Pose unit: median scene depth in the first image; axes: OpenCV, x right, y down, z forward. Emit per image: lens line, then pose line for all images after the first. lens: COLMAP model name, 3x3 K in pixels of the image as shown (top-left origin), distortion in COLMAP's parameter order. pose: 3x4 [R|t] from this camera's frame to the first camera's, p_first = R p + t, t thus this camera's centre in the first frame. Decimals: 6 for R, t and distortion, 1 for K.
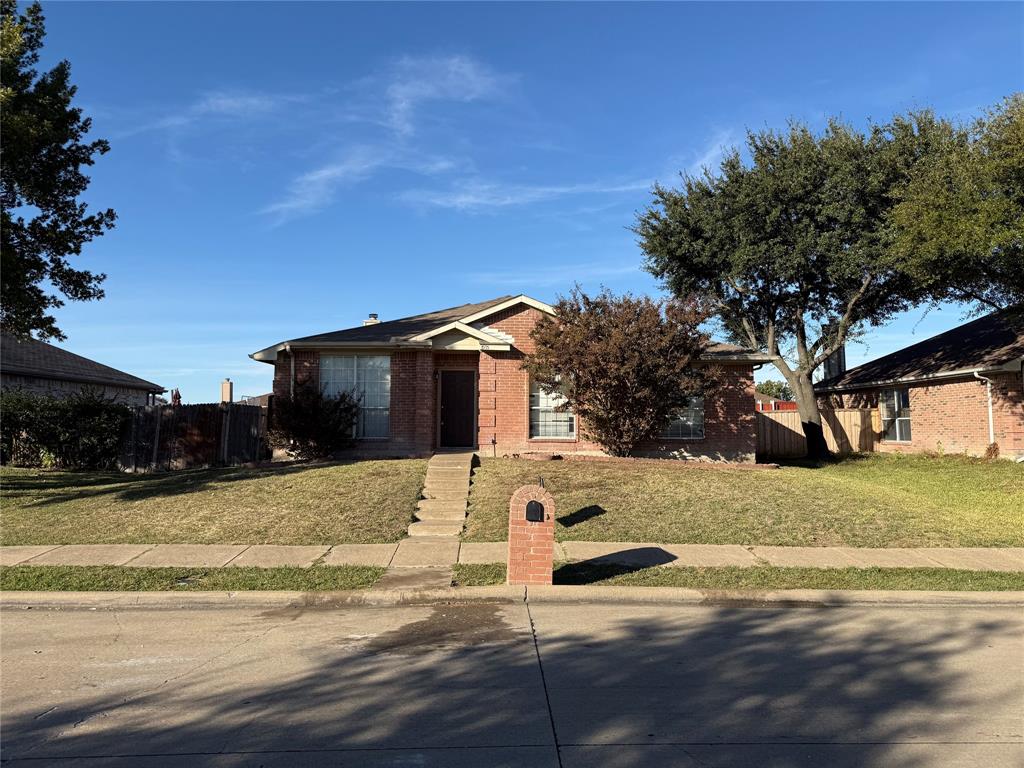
lens RADIAL K [[715.8, 0, 513.6], [0, 715.8, 383.4], [0, 0, 1]] dist [0.024724, -0.036481]
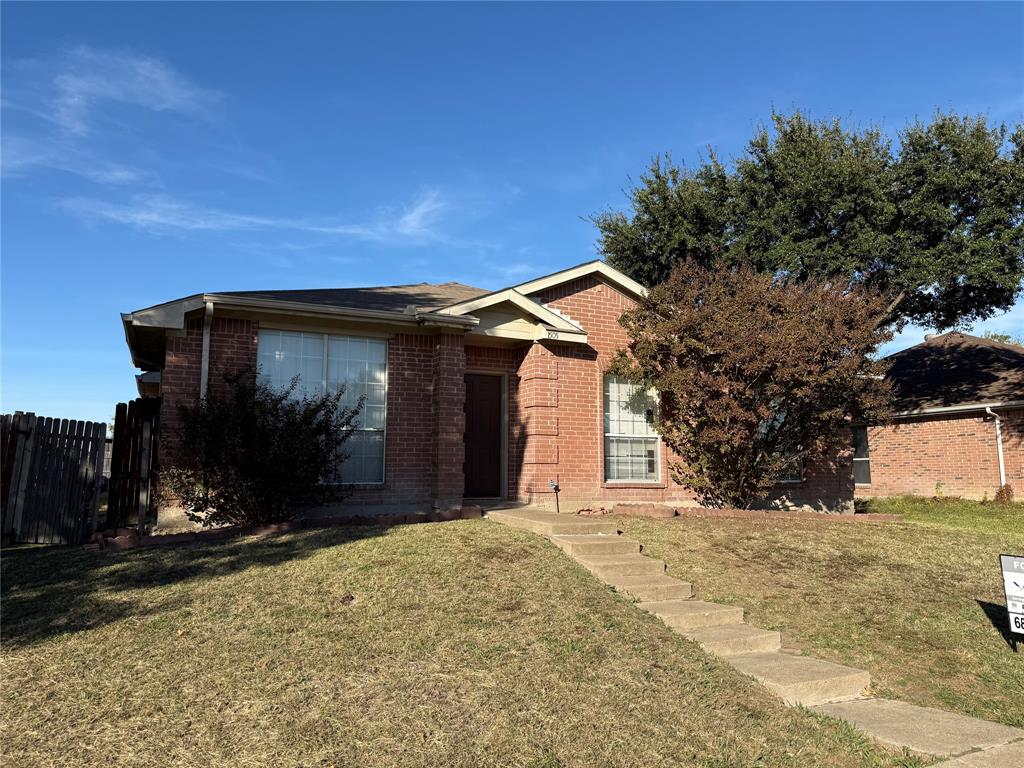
lens RADIAL K [[715.8, 0, 514.4], [0, 715.8, 382.6], [0, 0, 1]] dist [0.024724, -0.036481]
pose [[0.910634, 0.051067, 0.410046, -0.272369], [-0.024044, 0.997201, -0.070795, 0.029844], [-0.412514, 0.054609, 0.909313, 0.378362]]
